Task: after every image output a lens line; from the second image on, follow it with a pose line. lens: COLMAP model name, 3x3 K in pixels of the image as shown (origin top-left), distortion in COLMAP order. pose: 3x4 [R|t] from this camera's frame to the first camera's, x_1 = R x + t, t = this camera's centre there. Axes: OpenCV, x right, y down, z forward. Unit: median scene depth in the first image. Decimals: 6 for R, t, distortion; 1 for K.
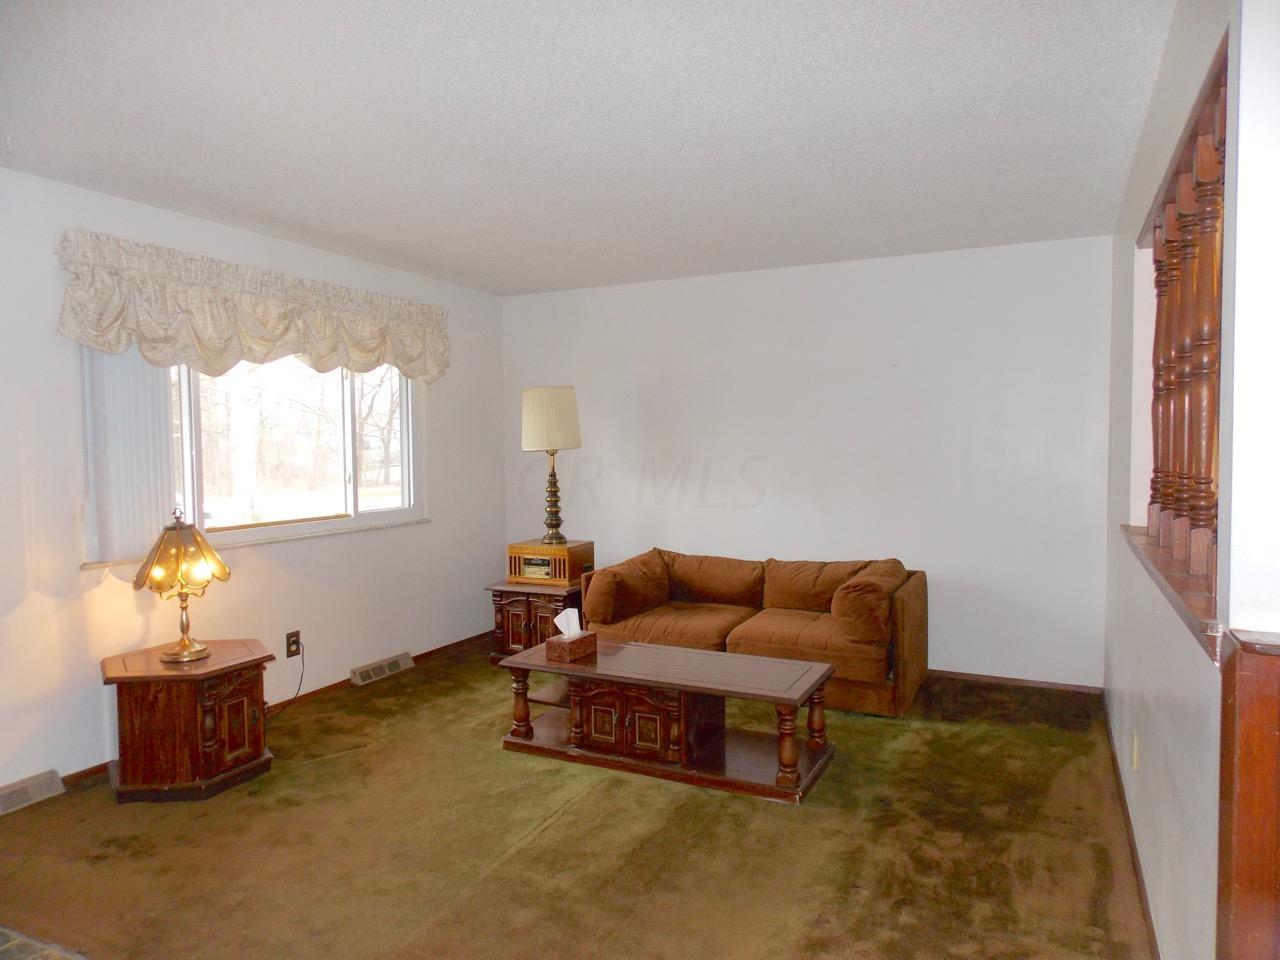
lens RADIAL K [[843.8, 0, 643.5], [0, 843.8, 483.0], [0, 0, 1]] dist [0.010323, -0.008654]
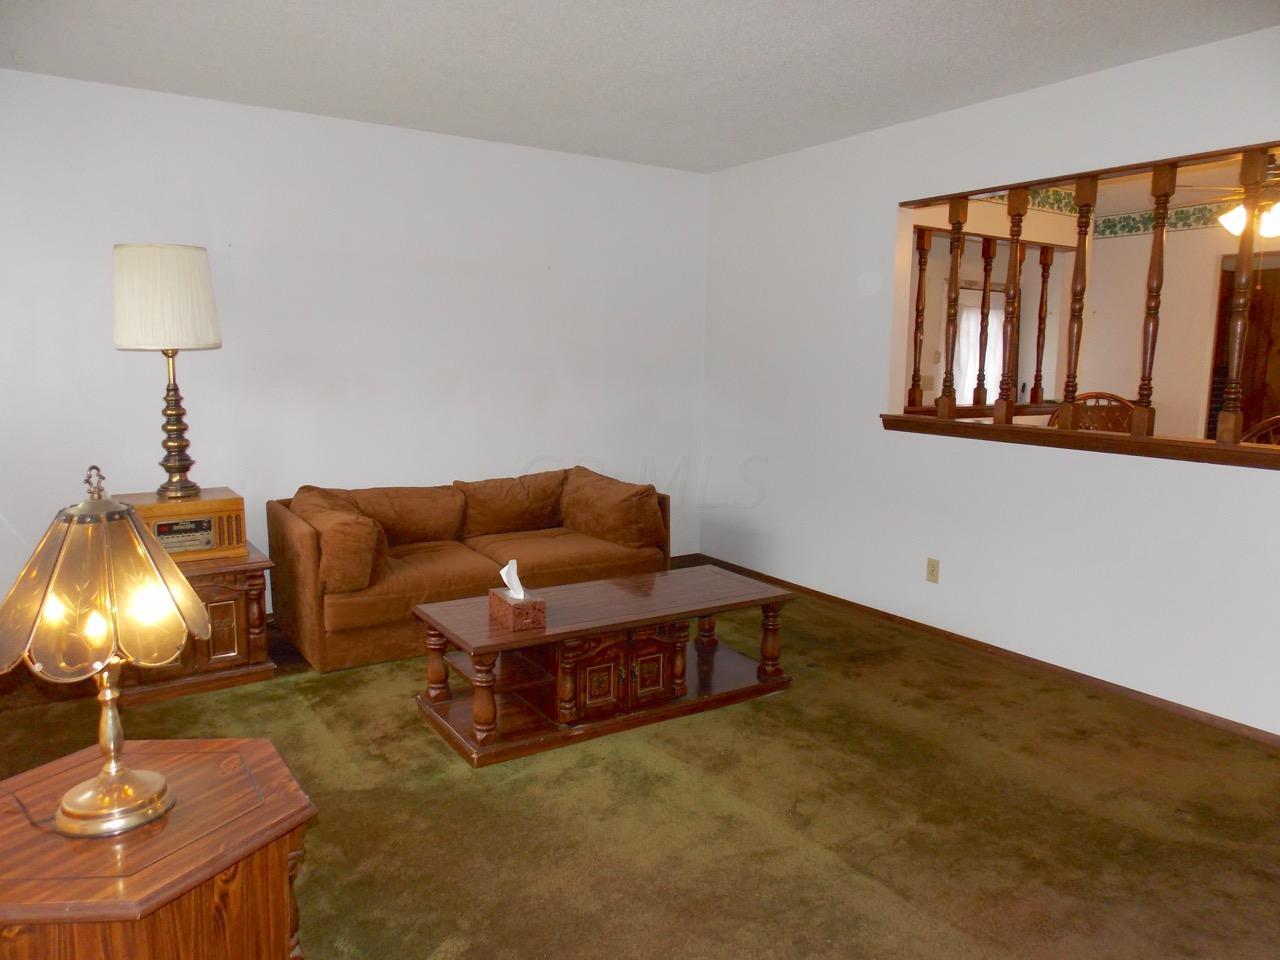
lens RADIAL K [[901.1, 0, 640.0], [0, 901.1, 480.0], [0, 0, 1]] dist [0.007614, -0.000204]
pose [[0.506067, -0.100468, 0.856623, -0.534839], [0.021545, 0.994355, 0.103894, -0.005012], [-0.862225, -0.034122, 0.505375, 0.364986]]
